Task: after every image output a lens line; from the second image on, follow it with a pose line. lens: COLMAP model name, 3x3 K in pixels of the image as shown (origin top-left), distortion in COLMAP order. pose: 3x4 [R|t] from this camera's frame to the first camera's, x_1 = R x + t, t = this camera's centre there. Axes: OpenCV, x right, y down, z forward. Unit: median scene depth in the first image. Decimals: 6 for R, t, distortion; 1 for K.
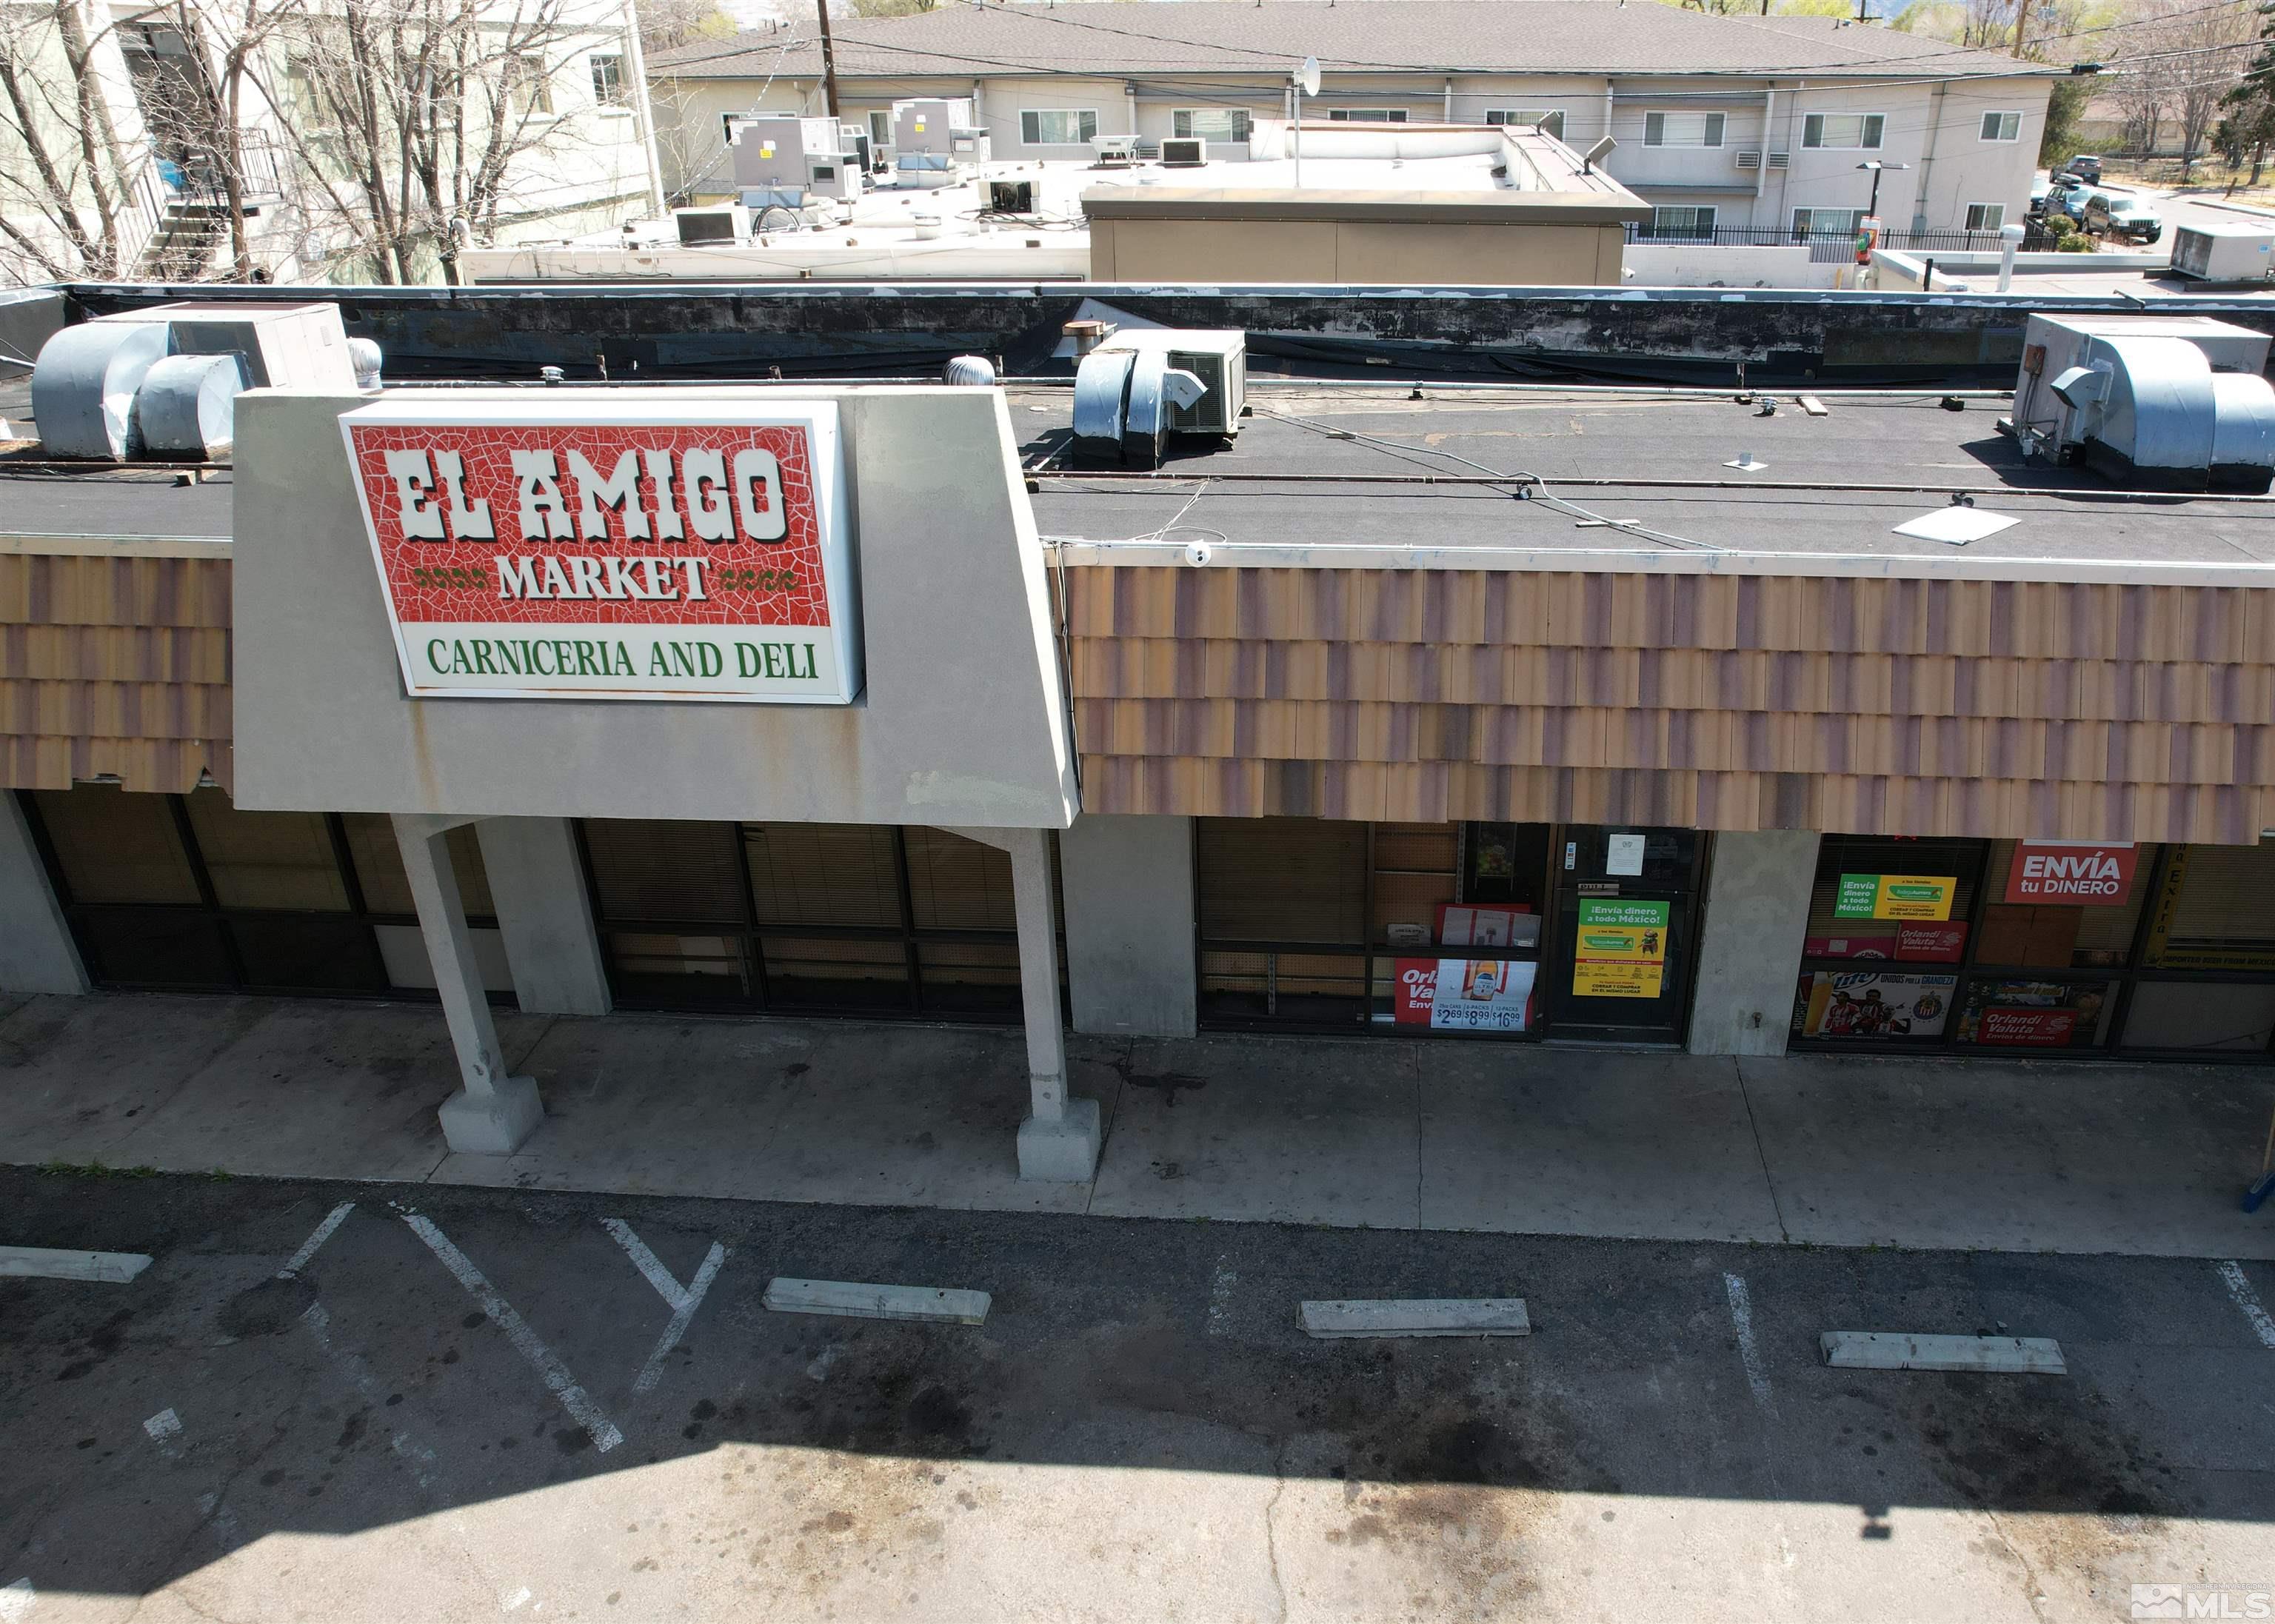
lens RADIAL K [[1625.0, 0, 1288.5], [0, 1625.0, 861.2], [0, 0, 1]] dist [-0.045653, -0.001666]
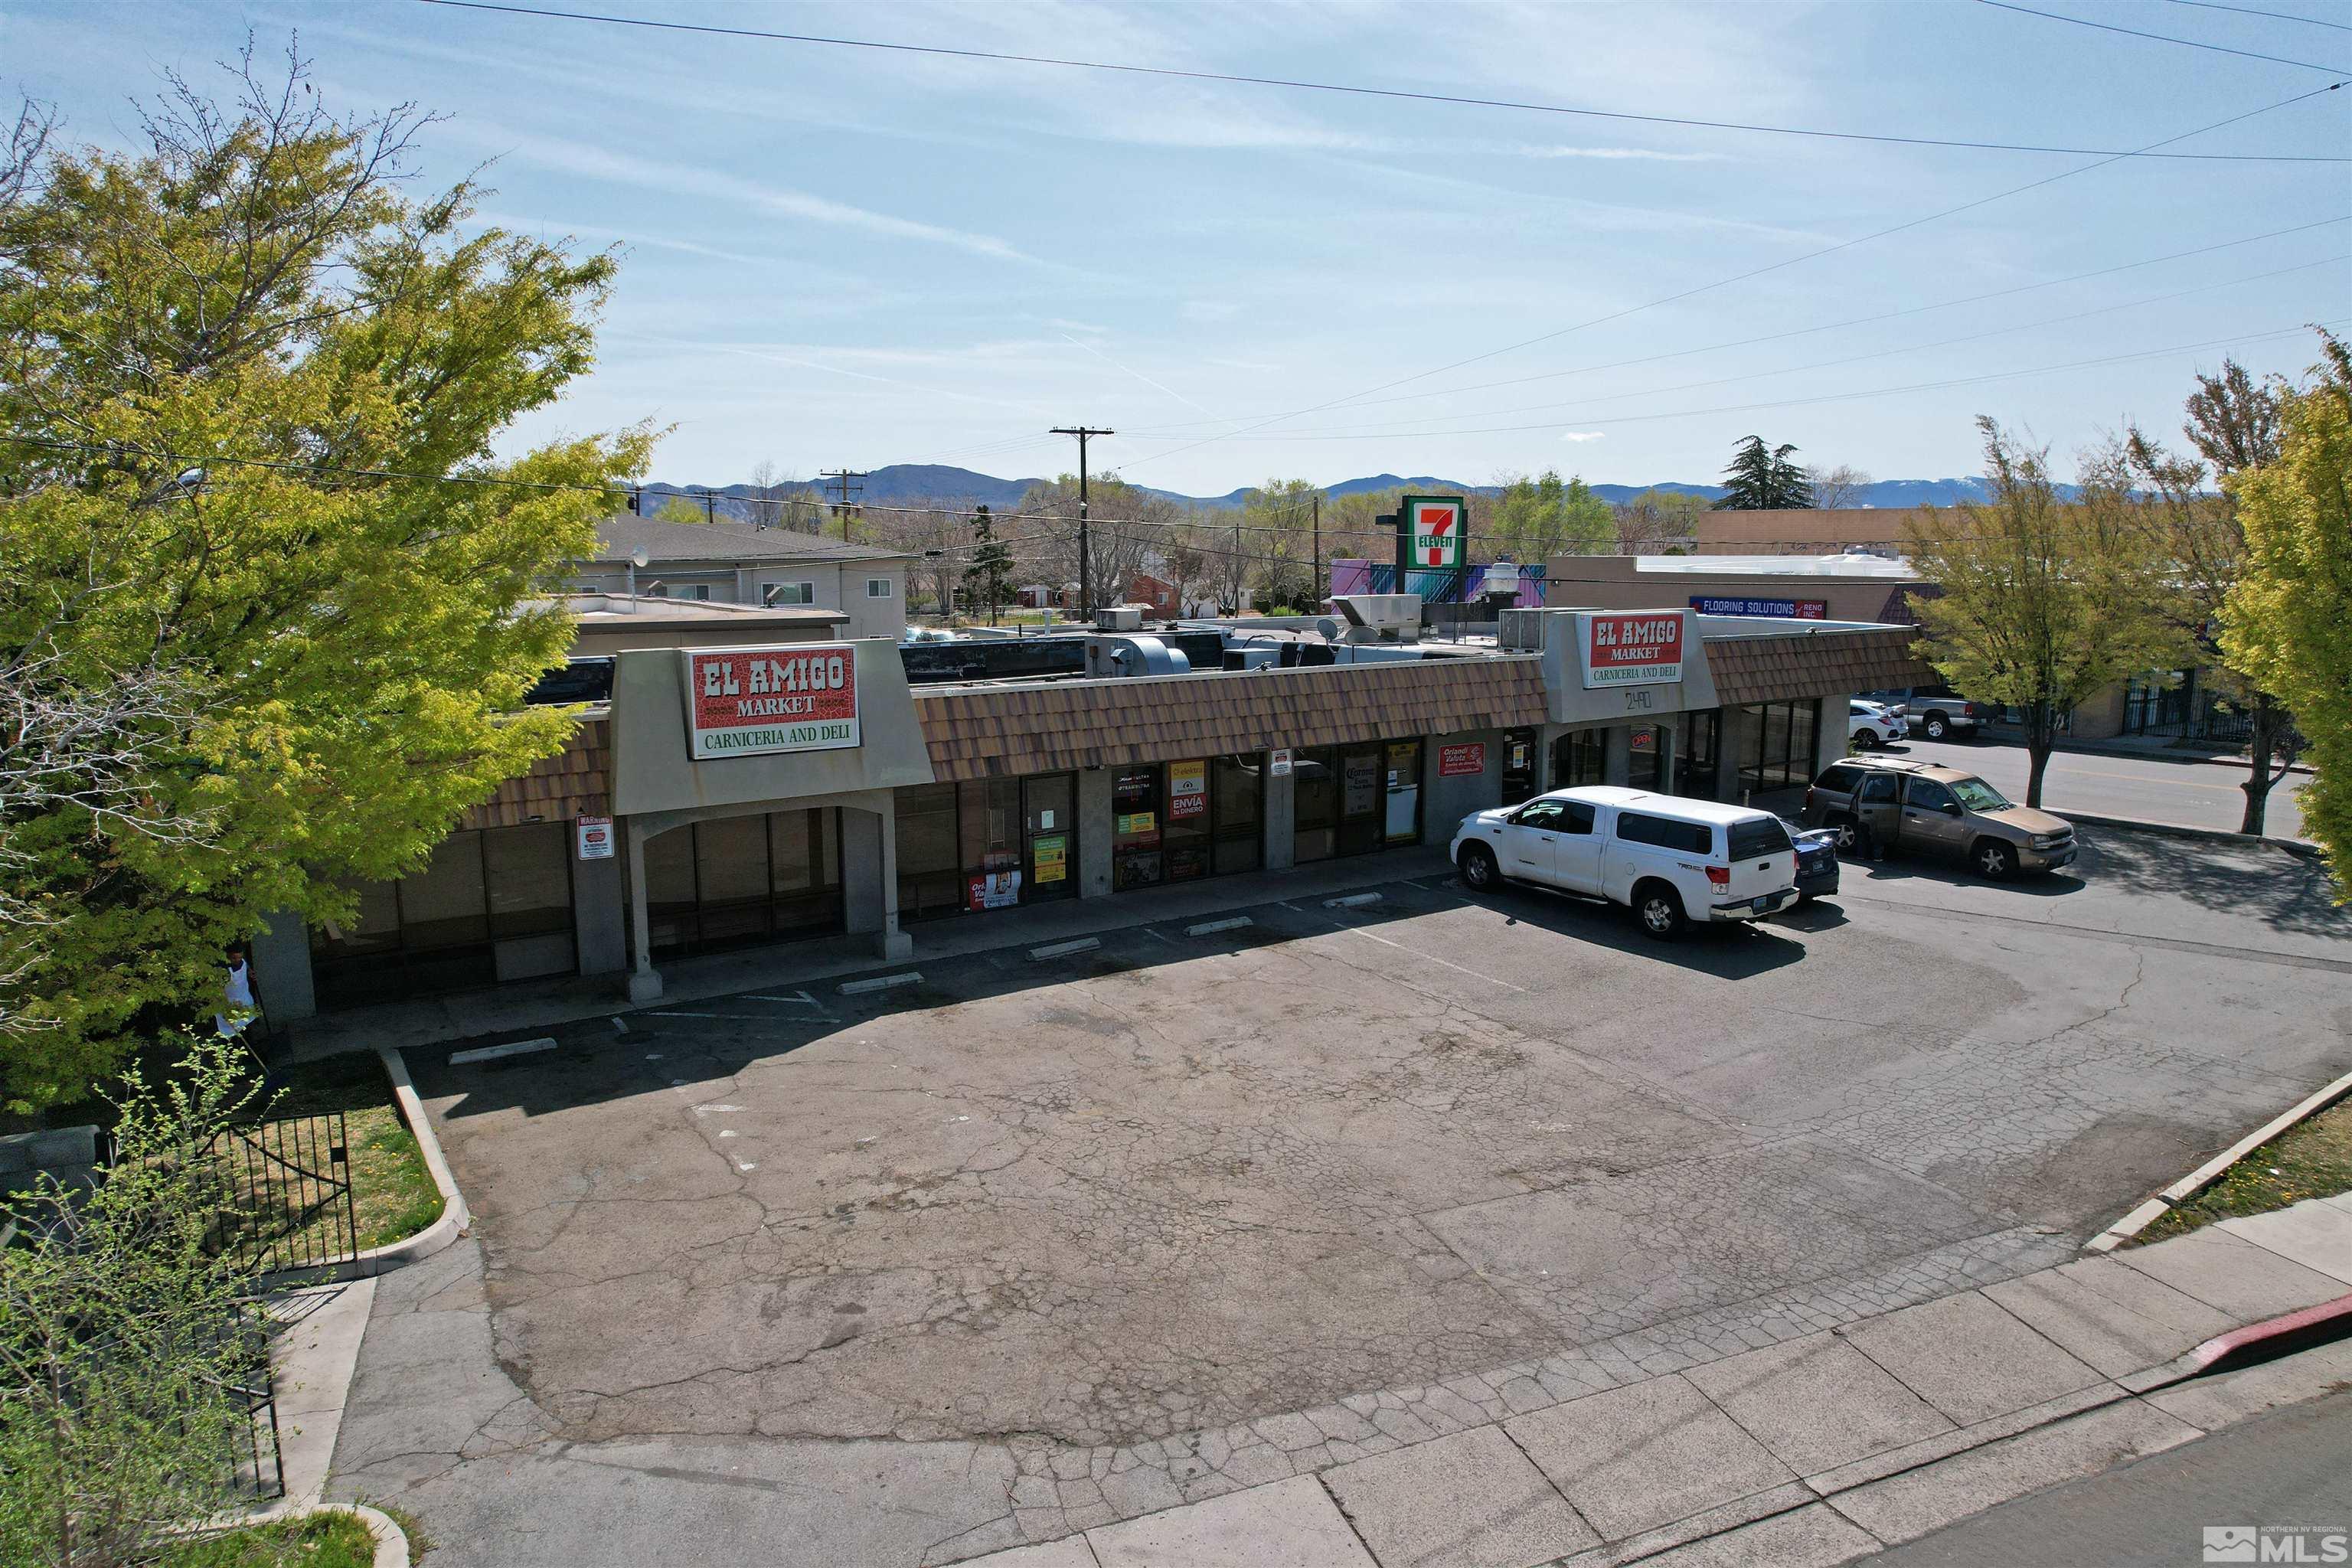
lens RADIAL K [[1497.1, 0, 1176.6], [0, 1497.1, 792.6], [0, 0, 1]] dist [-0.036973, 0.001767]
pose [[0.786608, -0.099587, 0.609368, -1.415778], [0.279934, 0.937172, -0.208197, 0.668371], [-0.550349, 0.334353, 0.765065, -1.254991]]
